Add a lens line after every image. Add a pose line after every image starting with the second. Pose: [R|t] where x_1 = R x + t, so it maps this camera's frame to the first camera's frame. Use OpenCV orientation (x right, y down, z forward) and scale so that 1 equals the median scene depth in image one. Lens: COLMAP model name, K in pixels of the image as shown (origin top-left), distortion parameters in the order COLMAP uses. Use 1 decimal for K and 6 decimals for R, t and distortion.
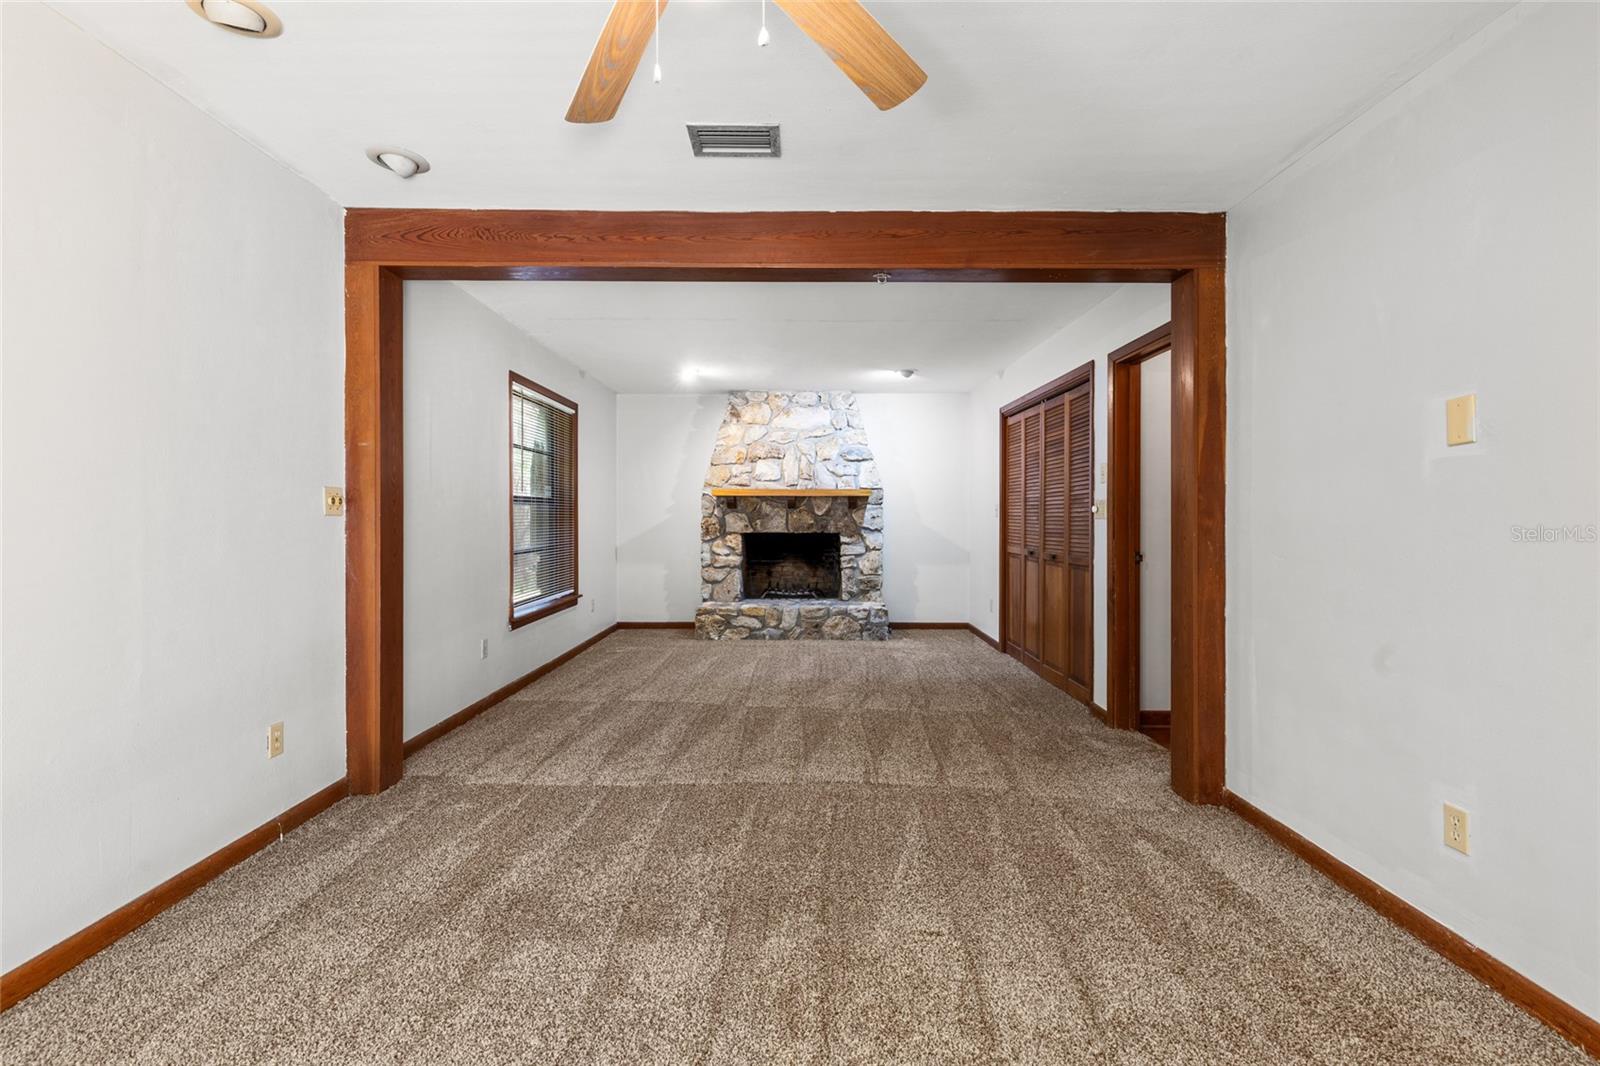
lens RADIAL K [[723.3, 0, 804.2], [0, 723.3, 521.8], [0, 0, 1]] dist [0.006703, -0.001299]
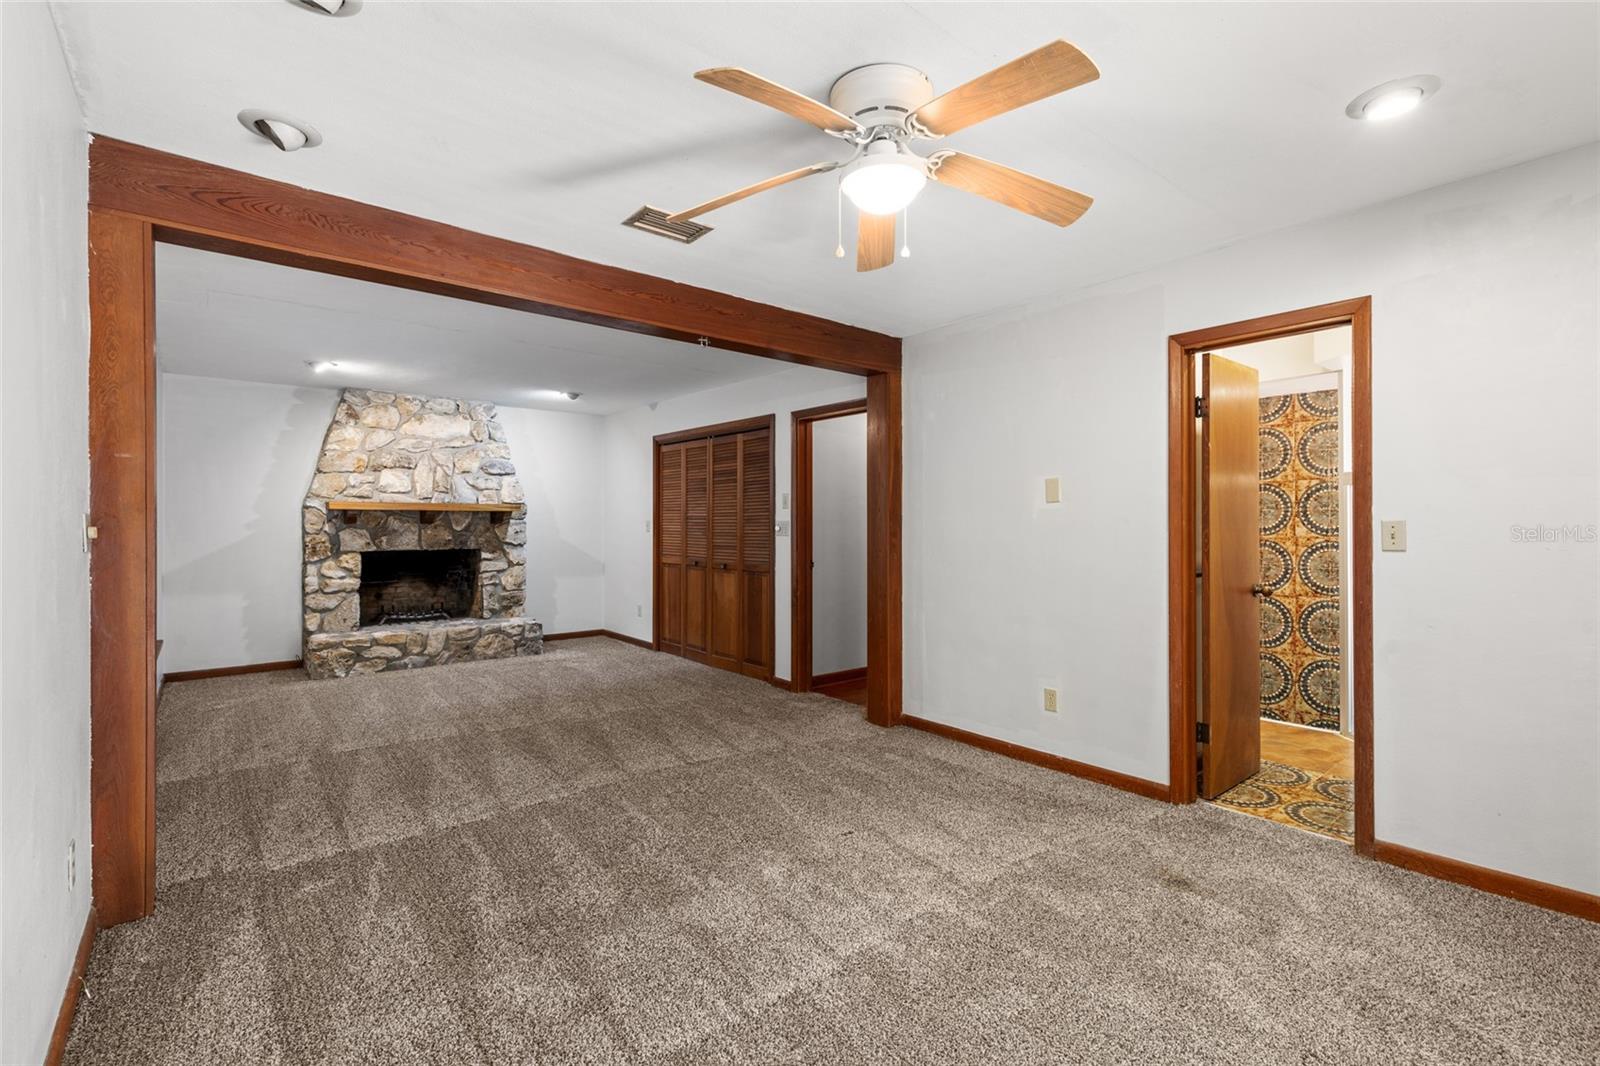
lens RADIAL K [[723.3, 0, 804.2], [0, 723.3, 521.8], [0, 0, 1]] dist [0.006703, -0.001299]
pose [[0.759932, -0.000751, 0.650002, -0.264749], [0.005166, 0.999975, -0.004884, -0.014424], [-0.649982, 0.007069, 0.759917, -0.013862]]
